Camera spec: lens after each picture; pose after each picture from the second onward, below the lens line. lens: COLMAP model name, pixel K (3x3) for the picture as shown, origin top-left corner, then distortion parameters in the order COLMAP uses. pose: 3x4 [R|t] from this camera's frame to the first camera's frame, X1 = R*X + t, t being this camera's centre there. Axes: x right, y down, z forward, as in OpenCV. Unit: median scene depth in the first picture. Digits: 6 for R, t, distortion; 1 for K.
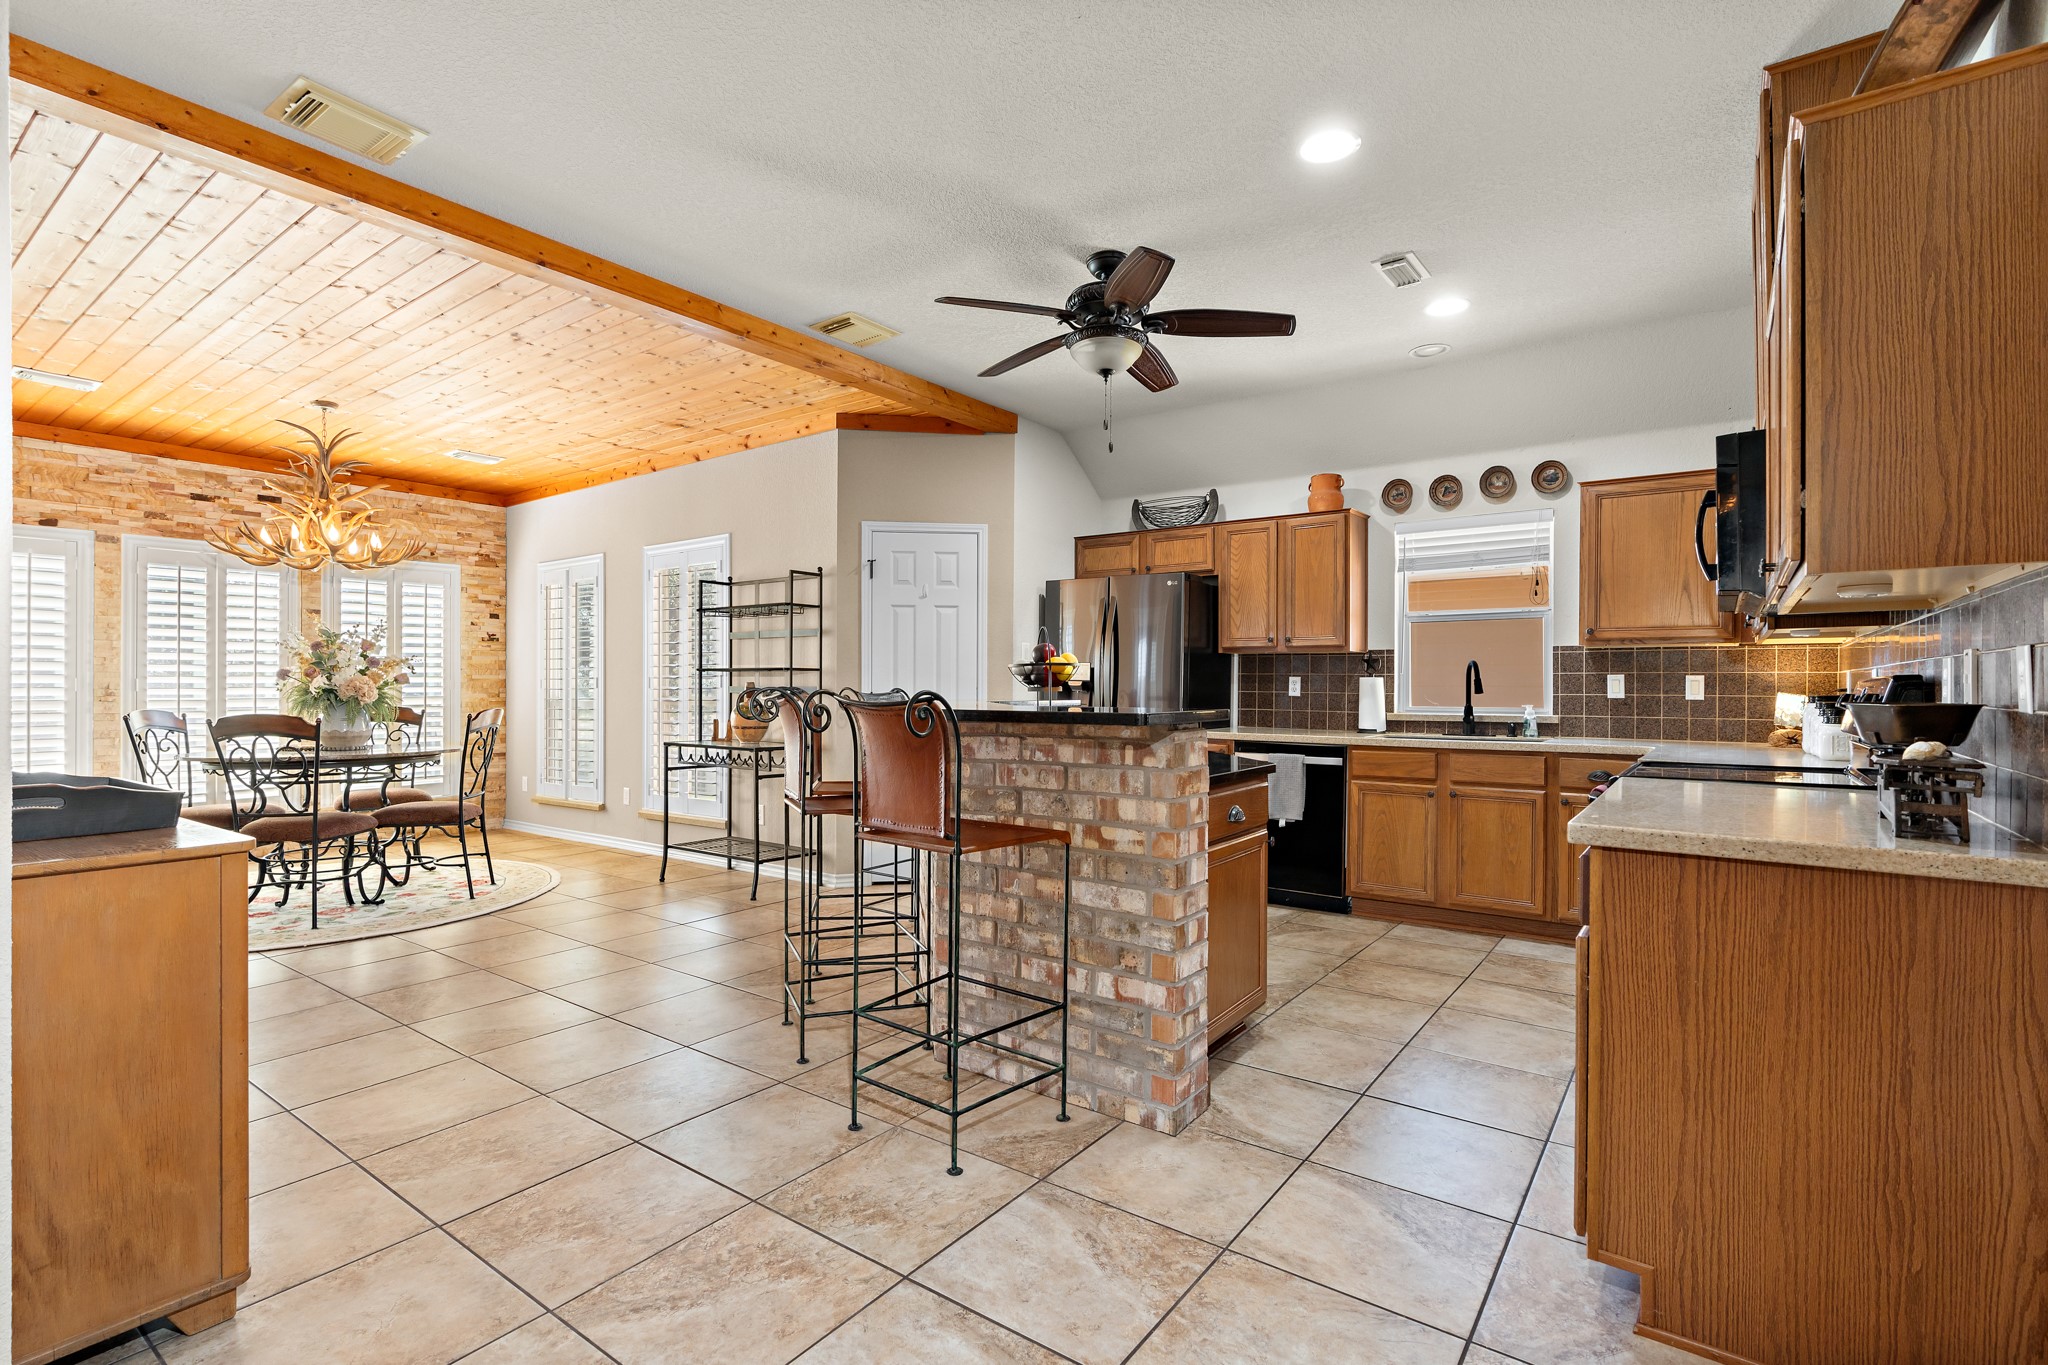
lens RADIAL K [[941.7, 0, 1034.7], [0, 941.7, 688.5], [0, 0, 1]] dist [0.001737, 0.000080]
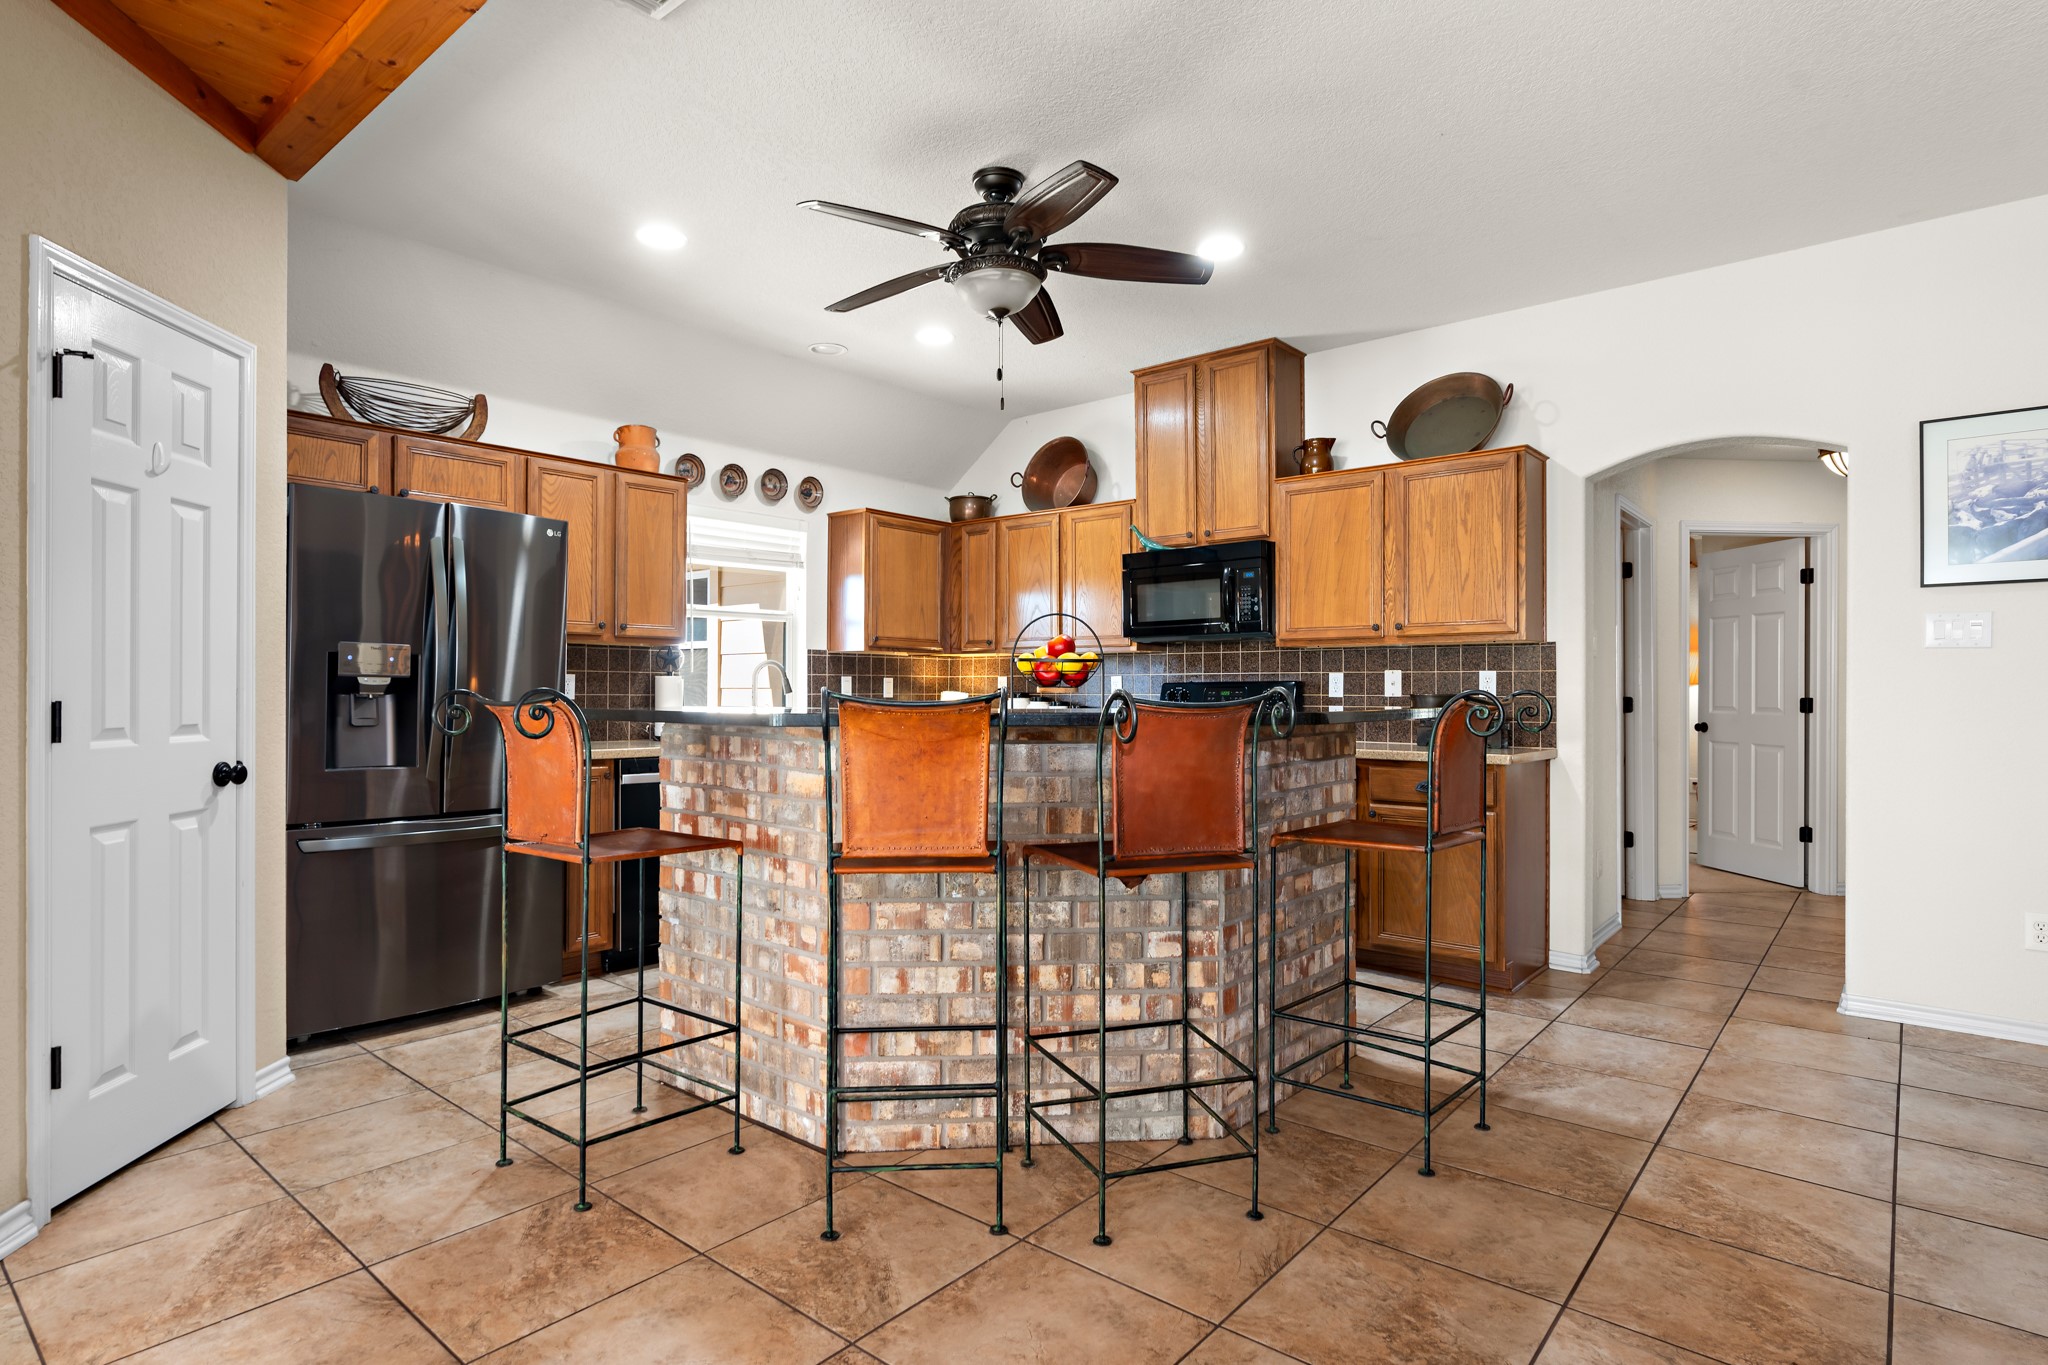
lens RADIAL K [[1050.8, 0, 1024.4], [0, 1050.8, 678.8], [0, 0, 1]] dist [0.002376, 0.000055]
pose [[0.076778, 0.005955, 0.997030, -0.607482], [0.005062, 0.999967, -0.006363, -0.002512], [-0.997035, 0.005535, 0.076746, 0.646882]]
